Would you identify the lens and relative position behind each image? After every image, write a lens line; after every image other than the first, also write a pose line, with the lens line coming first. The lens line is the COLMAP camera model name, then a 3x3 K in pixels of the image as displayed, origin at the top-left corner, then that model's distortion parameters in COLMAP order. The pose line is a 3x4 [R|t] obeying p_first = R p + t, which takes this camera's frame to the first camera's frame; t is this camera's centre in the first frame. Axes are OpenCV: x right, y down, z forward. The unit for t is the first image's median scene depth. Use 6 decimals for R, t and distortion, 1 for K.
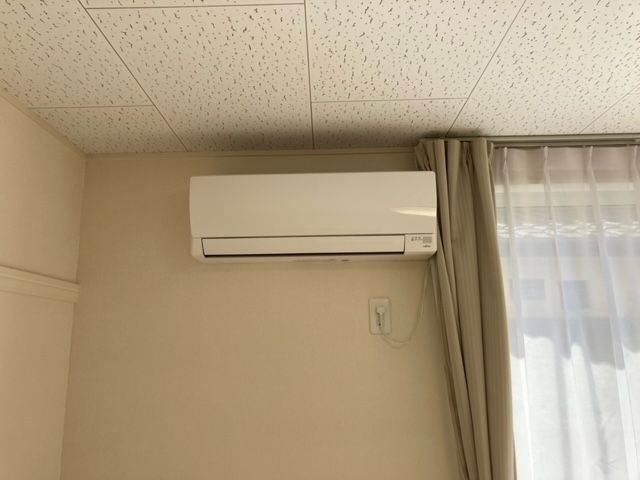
lens RADIAL K [[508.1, 0, 318.3], [0, 508.1, 217.4], [0, 0, 1]] dist [0.002381, -0.000679]
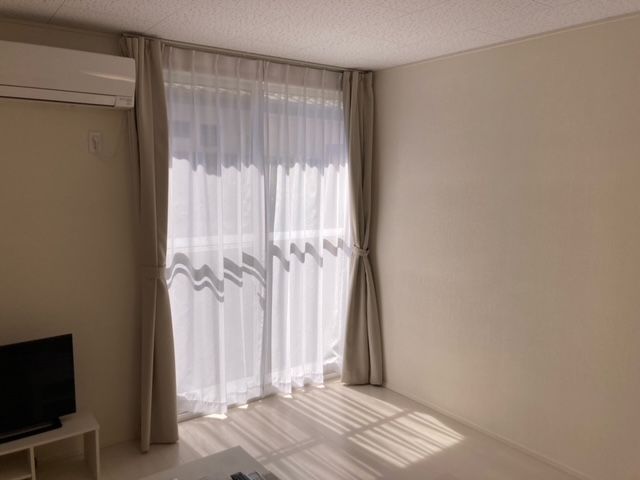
lens RADIAL K [[527.5, 0, 320.0], [0, 527.5, 240.0], [0, 0, 1]] dist [0.000147, -0.001888]
pose [[0.778491, -0.054807, 0.625258, -0.381801], [-0.147431, 0.952341, 0.267040, -0.070176], [-0.610095, -0.300071, 0.733309, -0.782559]]
